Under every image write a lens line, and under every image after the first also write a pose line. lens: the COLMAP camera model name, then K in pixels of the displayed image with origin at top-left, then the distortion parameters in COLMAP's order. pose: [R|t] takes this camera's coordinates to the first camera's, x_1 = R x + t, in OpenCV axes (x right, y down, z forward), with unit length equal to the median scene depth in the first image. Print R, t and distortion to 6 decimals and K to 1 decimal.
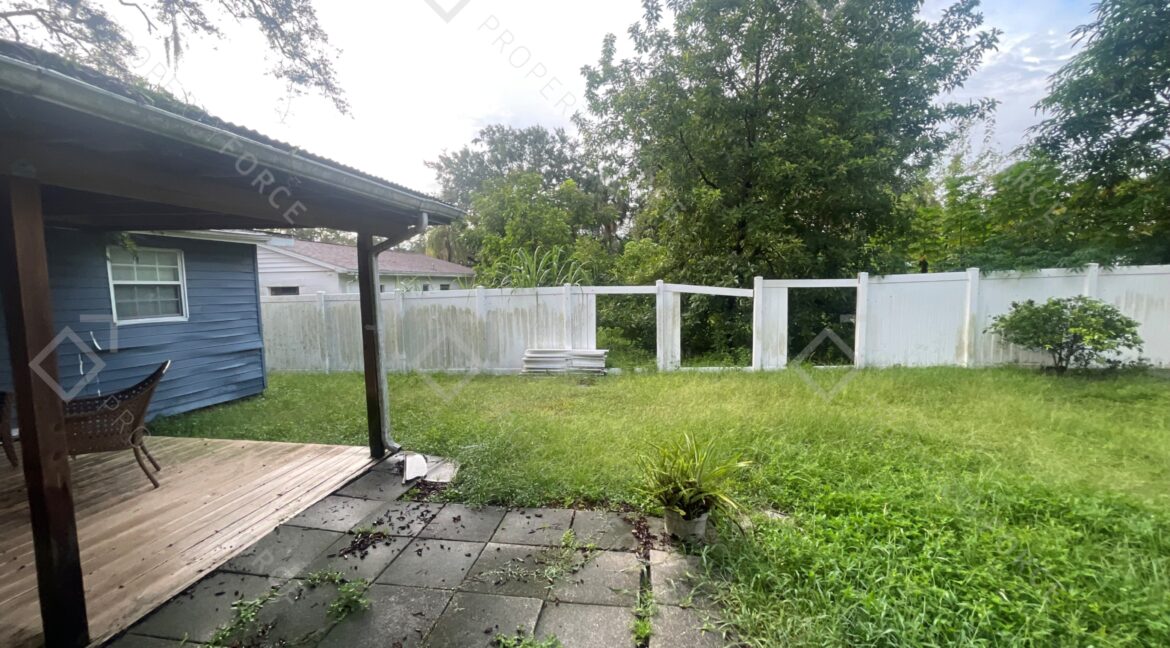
lens RADIAL K [[472.9, 0, 583.6], [0, 472.9, 325.3], [0, 0, 1]] dist [-0.002150, -0.000054]
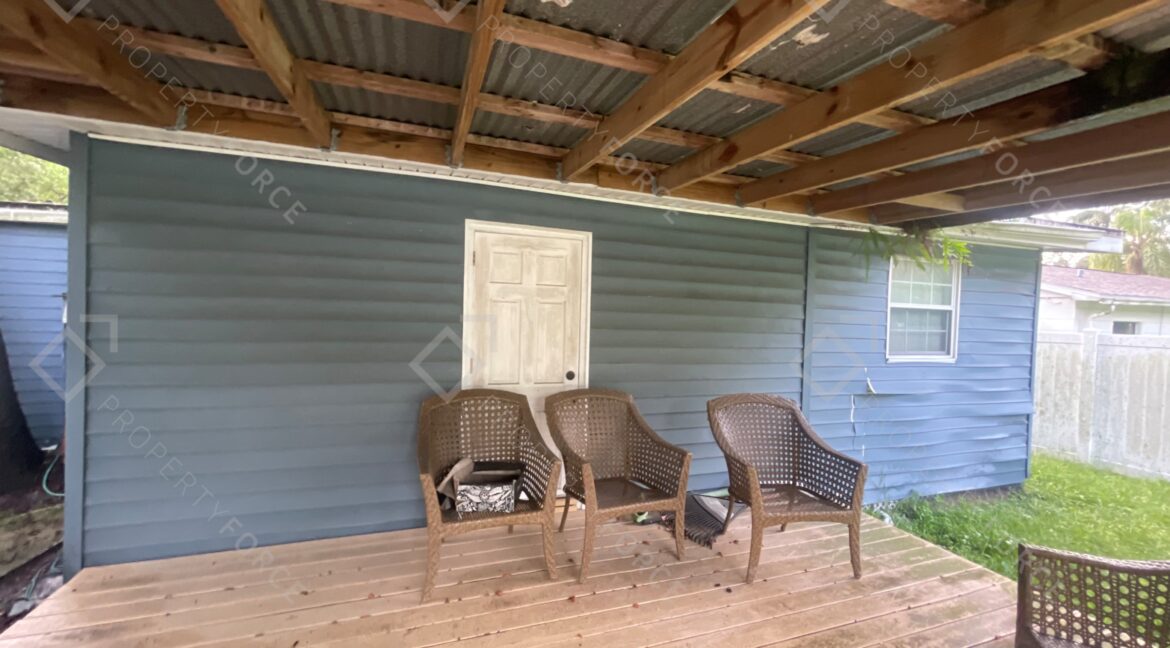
lens RADIAL K [[472.9, 0, 589.1], [0, 472.9, 320.6], [0, 0, 1]] dist [-0.002150, -0.000054]
pose [[0.474899, 0.053996, -0.878382, -0.400671], [-0.116542, 0.993184, -0.001955, -0.005958], [0.872290, 0.103297, 0.477955, 0.160299]]
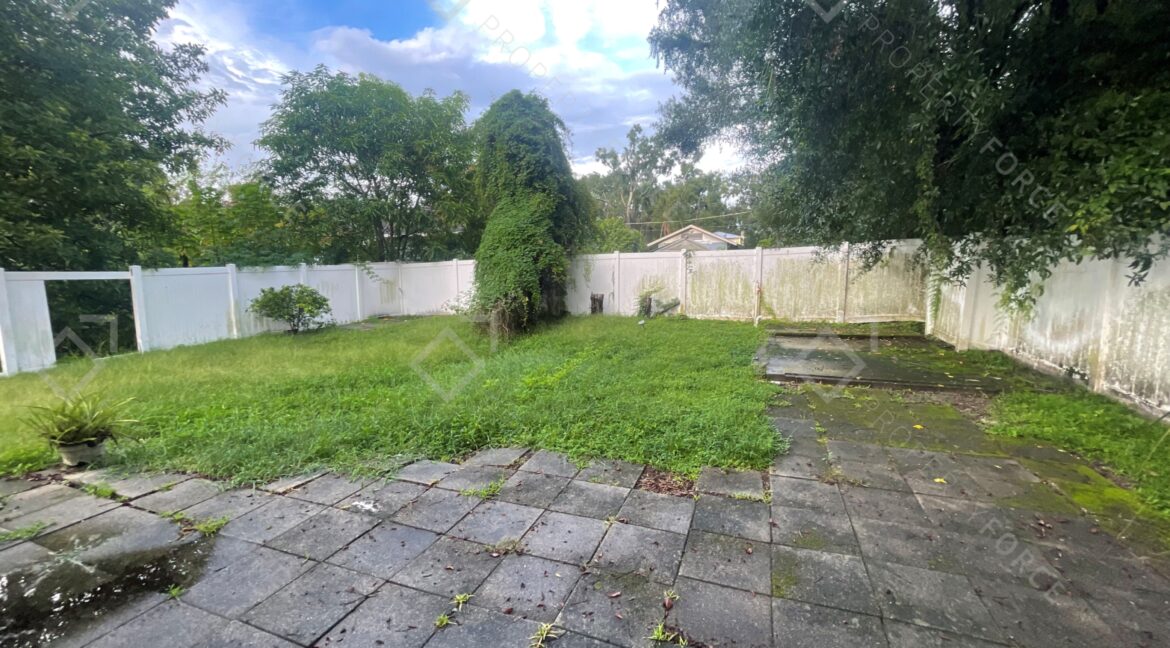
lens RADIAL K [[472.9, 0, 583.7], [0, 472.9, 325.1], [0, 0, 1]] dist [-0.002150, -0.000054]
pose [[0.219842, -0.101594, 0.970231, -0.253810], [0.084271, 0.992822, 0.084865, 0.019187], [-0.971889, 0.063106, 0.226825, -0.244995]]
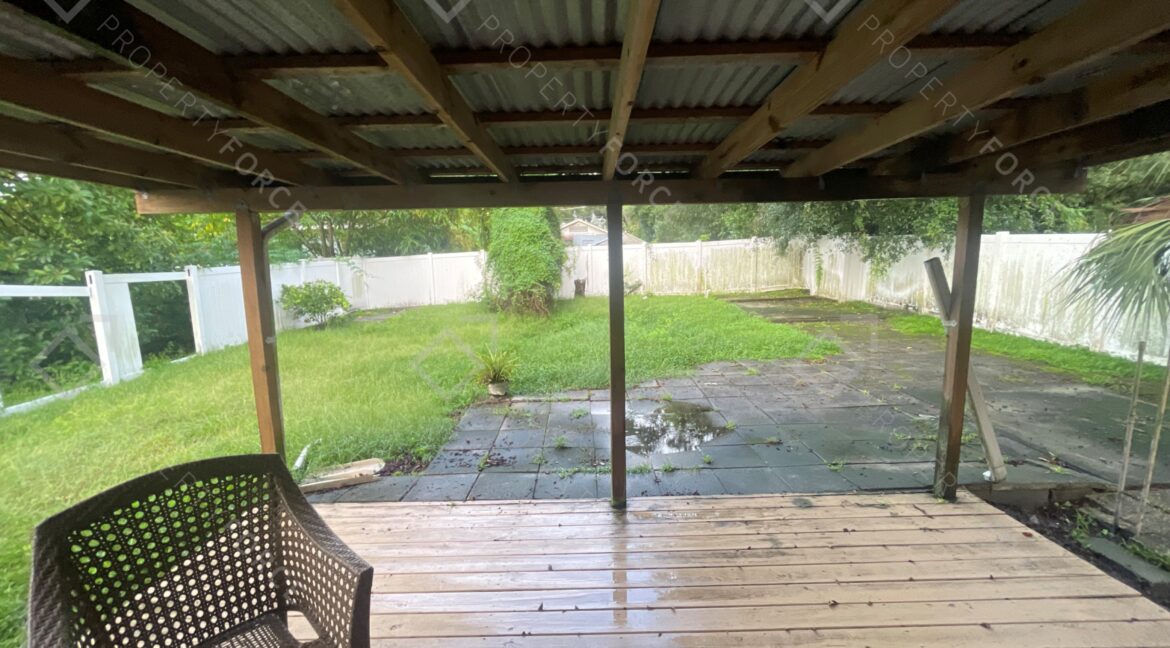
lens RADIAL K [[472.9, 0, 584.4], [0, 472.9, 324.3], [0, 0, 1]] dist [-0.002150, -0.000054]
pose [[-0.149753, -0.123769, 0.980946, -0.610531], [0.111224, 0.983728, 0.141100, -0.033921], [-0.982448, 0.130235, -0.133550, 0.298058]]
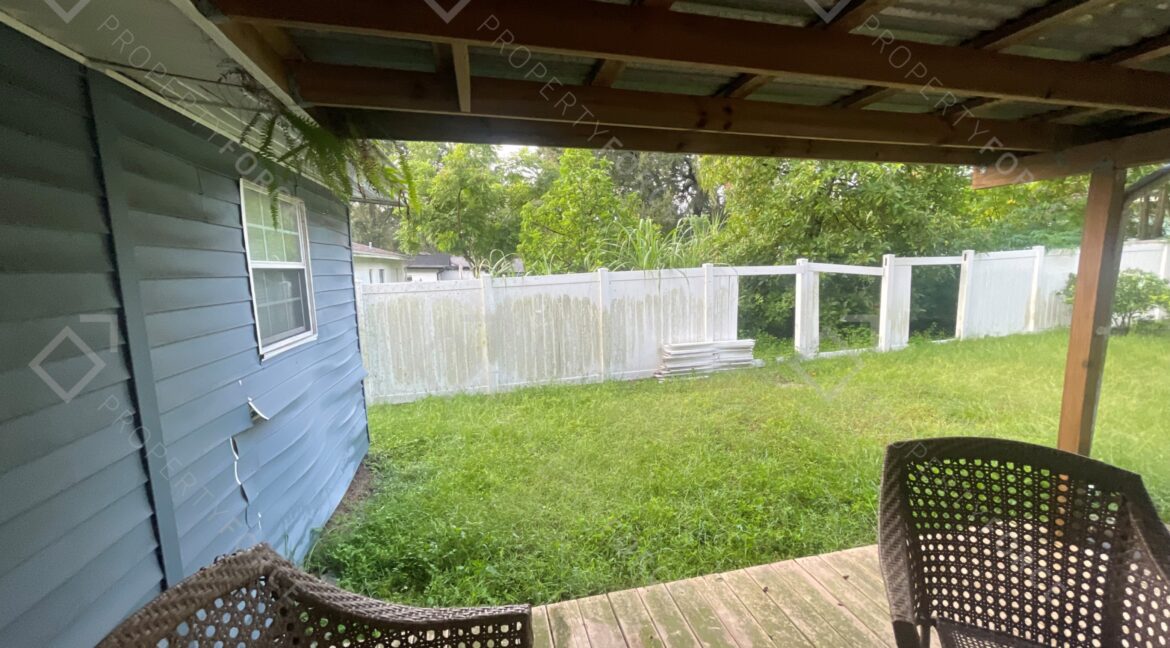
lens RADIAL K [[472.9, 0, 582.4], [0, 472.9, 322.6], [0, 0, 1]] dist [-0.002150, -0.000054]
pose [[0.929515, -0.055174, 0.364633, -0.620585], [0.045238, 0.998337, 0.035740, -0.026977], [-0.365998, -0.016726, 0.930465, 0.338000]]
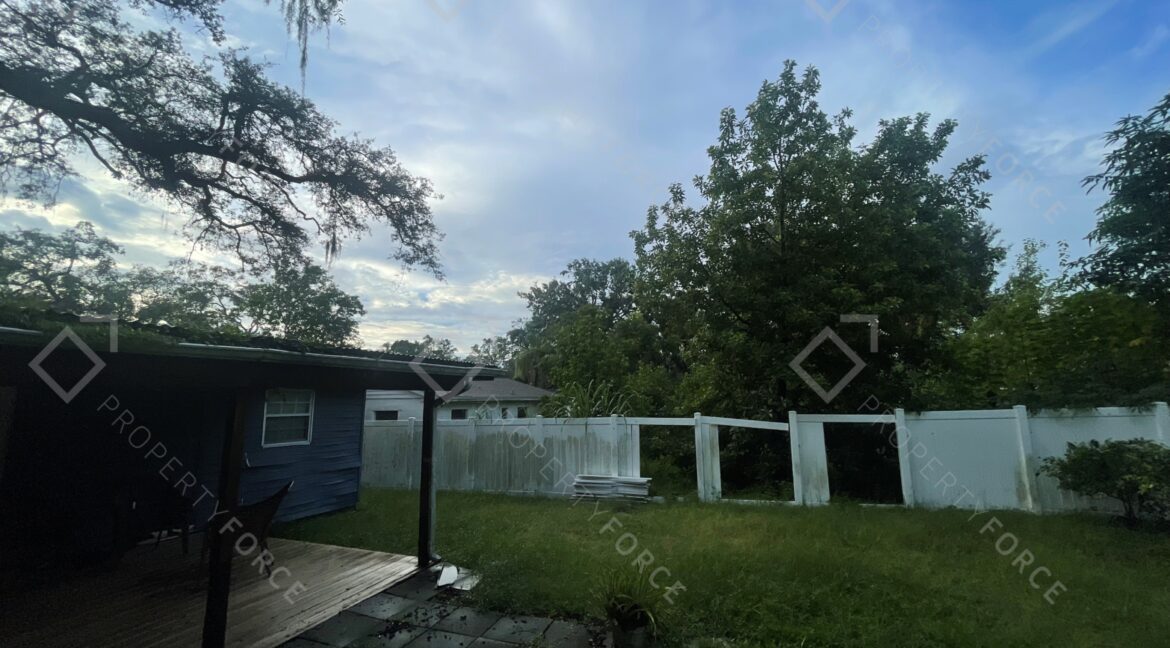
lens RADIAL K [[472.9, 0, 583.1], [0, 472.9, 326.1], [0, 0, 1]] dist [-0.002150, -0.000054]
pose [[0.982408, -0.022096, -0.185436, 0.118729], [-0.023057, 0.971026, -0.237858, -0.027240], [0.185319, 0.237949, 0.953434, -0.142174]]
